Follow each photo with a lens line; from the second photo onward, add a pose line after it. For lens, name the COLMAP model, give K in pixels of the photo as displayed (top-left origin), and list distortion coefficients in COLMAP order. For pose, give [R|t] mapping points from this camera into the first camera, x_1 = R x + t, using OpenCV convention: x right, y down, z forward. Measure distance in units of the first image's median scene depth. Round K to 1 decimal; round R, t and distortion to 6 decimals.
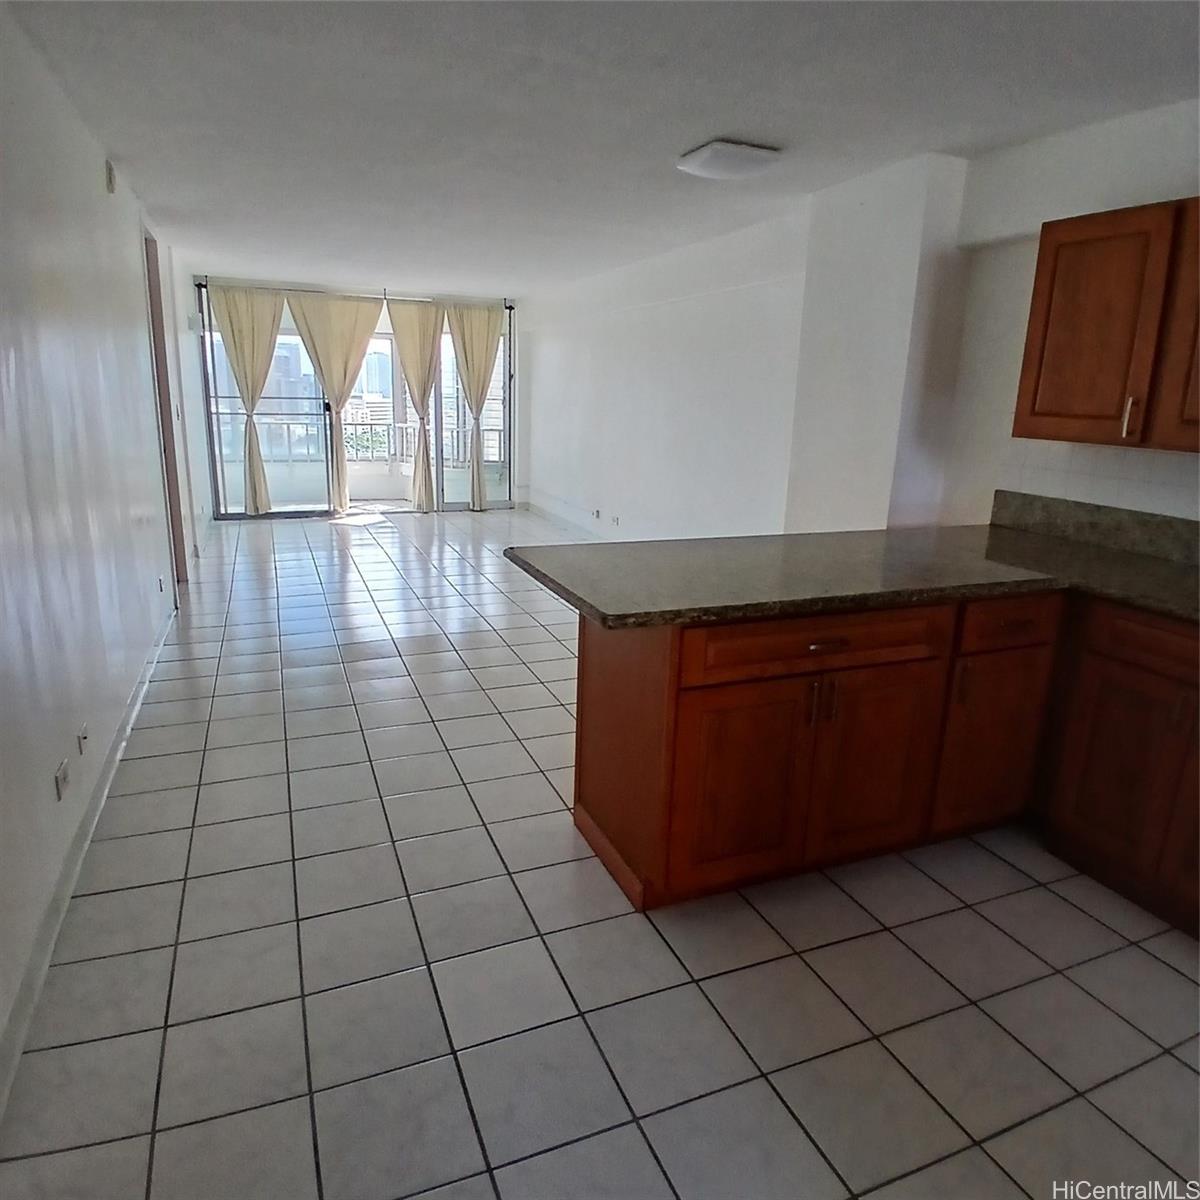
lens RADIAL K [[800.6, 0, 599.4], [0, 800.6, 599.3], [0, 0, 1]] dist [-0.002321, -0.036141]
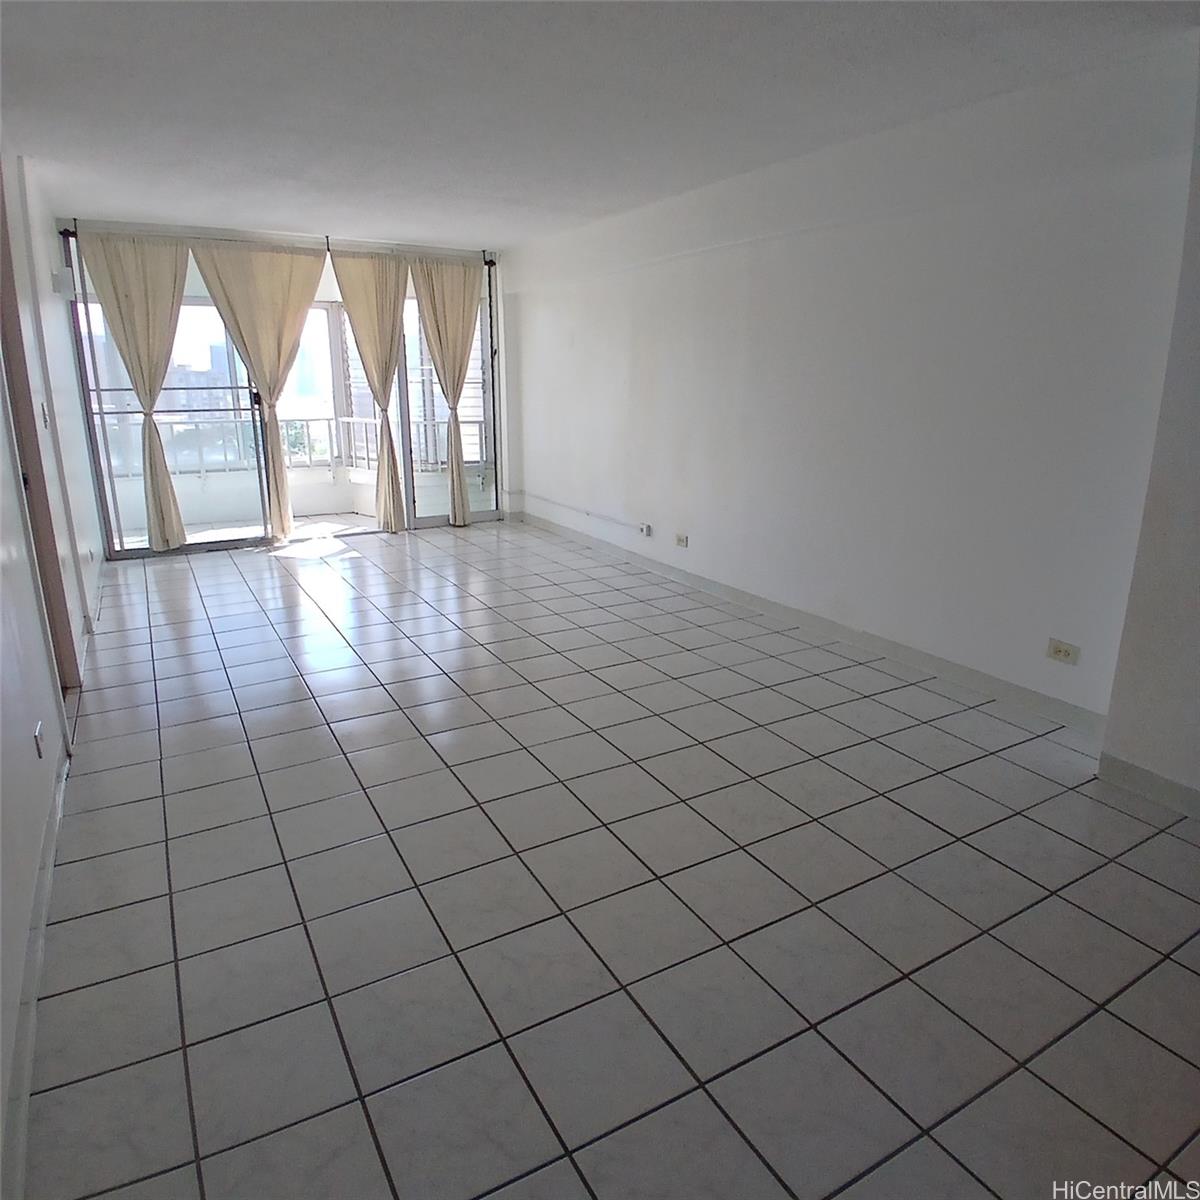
lens RADIAL K [[800.6, 0, 605.6], [0, 800.6, 598.1], [0, 0, 1]] dist [-0.002321, -0.036141]
pose [[0.992667, -0.055668, 0.107297, -0.102959], [0.053603, 0.998319, 0.022035, -0.052061], [-0.108343, -0.016122, 0.993983, 0.214243]]
